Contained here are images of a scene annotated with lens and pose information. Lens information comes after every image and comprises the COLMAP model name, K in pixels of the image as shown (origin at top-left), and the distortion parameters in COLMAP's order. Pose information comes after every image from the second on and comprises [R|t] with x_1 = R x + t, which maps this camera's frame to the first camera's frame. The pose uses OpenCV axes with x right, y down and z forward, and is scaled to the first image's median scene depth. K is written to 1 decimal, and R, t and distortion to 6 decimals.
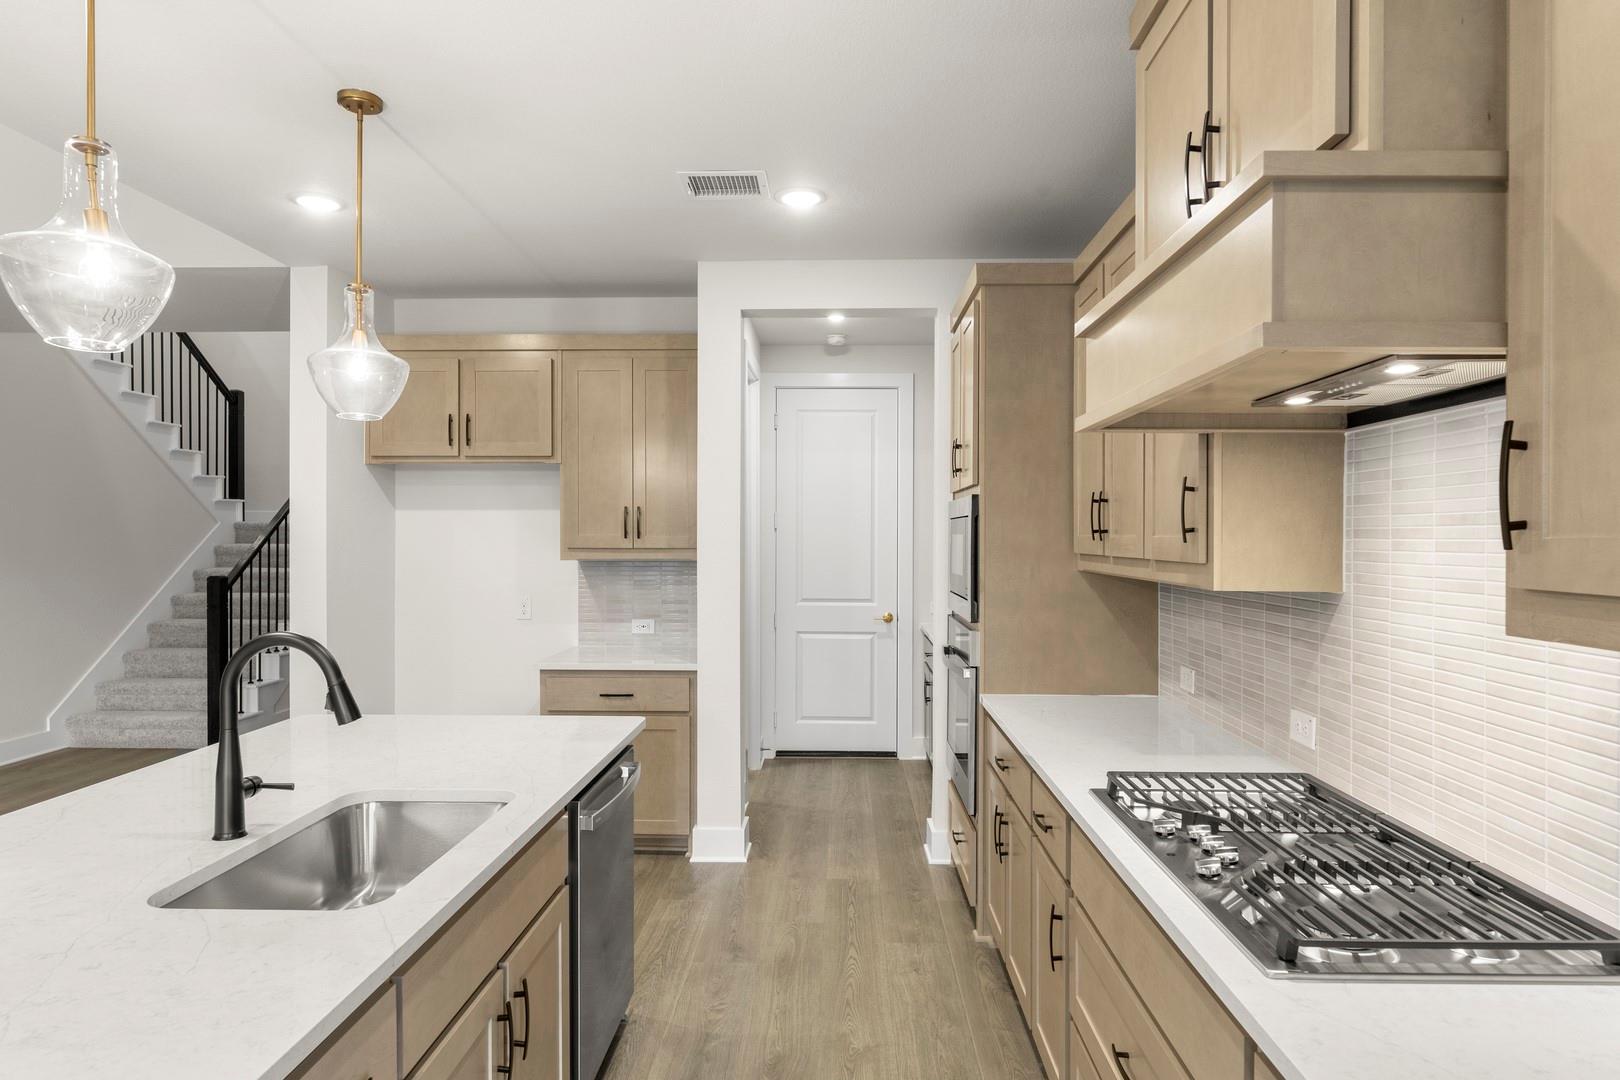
lens RADIAL K [[955.2, 0, 821.5], [0, 955.2, 554.8], [0, 0, 1]] dist [-0.006262, 0.002264]
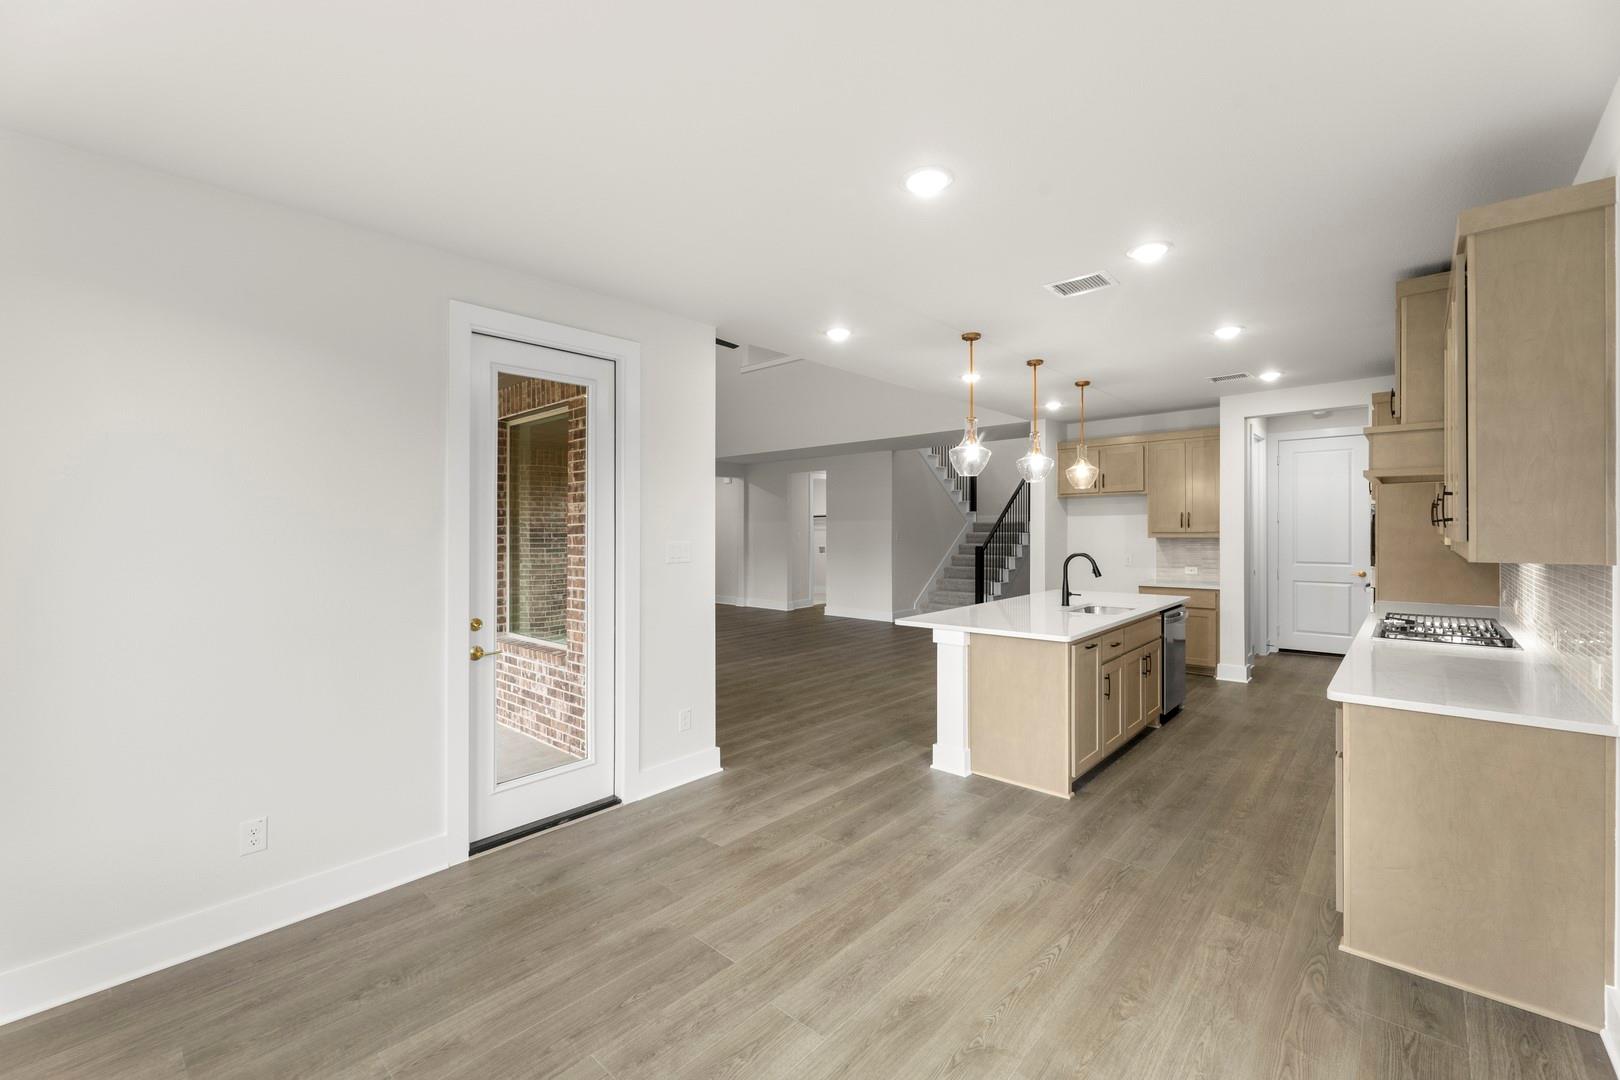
lens RADIAL K [[671.8, 0, 800.0], [0, 671.8, 536.0], [0, 0, 1]] dist [0.000873, -0.000672]
pose [[0.753403, -0.003047, -0.657552, 0.110605], [-0.002254, 0.999971, -0.007216, 0.011589], [0.657556, 0.006919, 0.753374, -0.546770]]
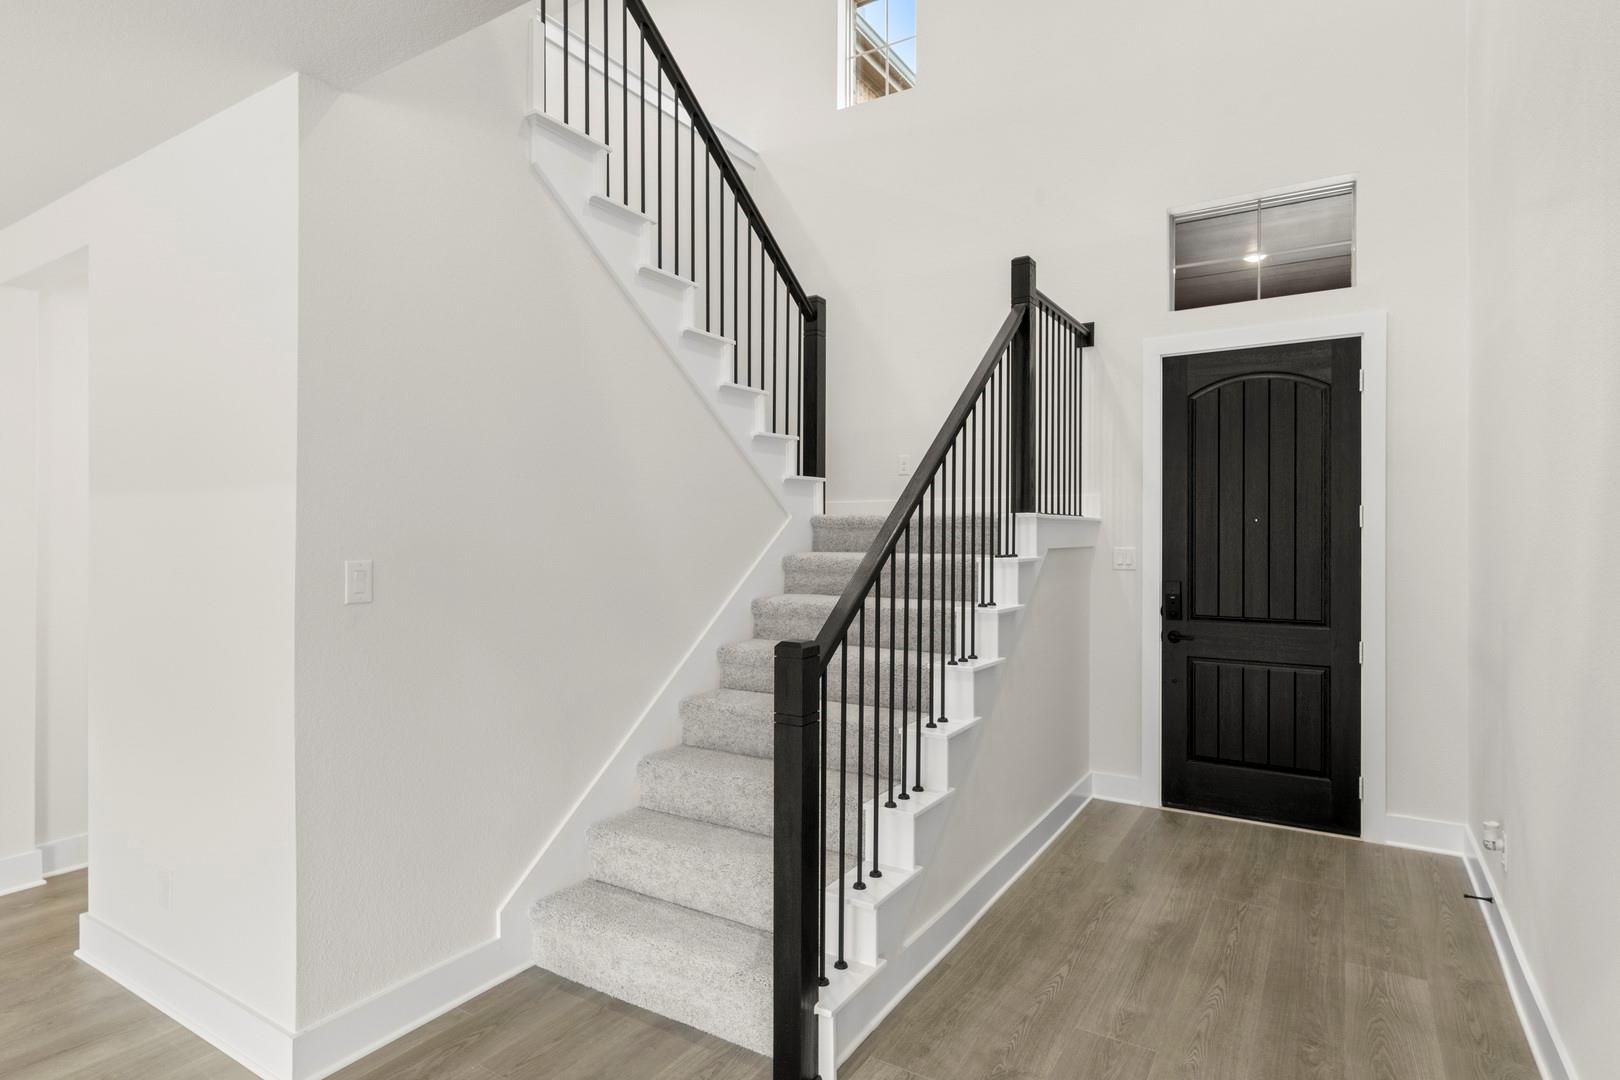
lens RADIAL K [[864.8, 0, 799.9], [0, 864.8, 538.5], [0, 0, 1]] dist [-0.003456, -0.000032]
pose [[0.860083, -0.000997, -0.510154, -0.503117], [-0.007865, 0.999853, -0.015215, -0.017202], [0.510094, 0.017098, 0.859949, 0.773090]]
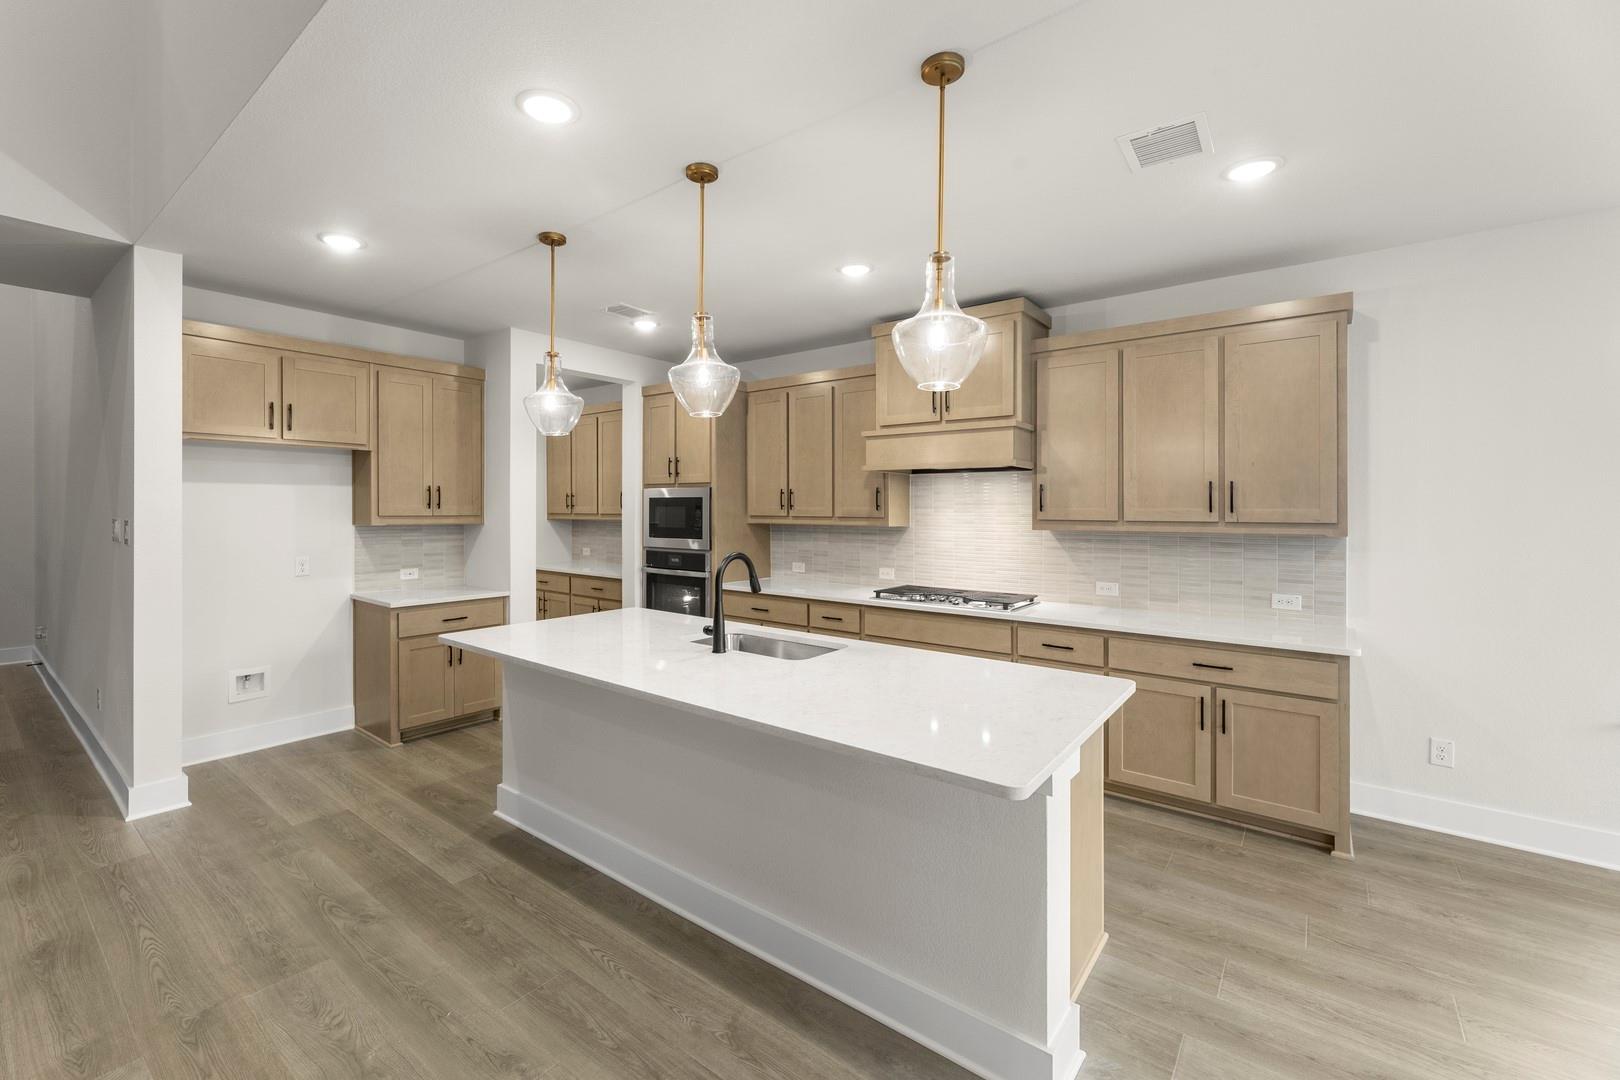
lens RADIAL K [[671.8, 0, 800.2], [0, 671.8, 520.1], [0, 0, 1]] dist [0.000873, -0.000672]
pose [[0.595812, -0.013302, 0.803014, -0.527940], [0.013376, 0.999888, 0.006639, 0.000119], [-0.803013, 0.006785, 0.595923, -0.007845]]
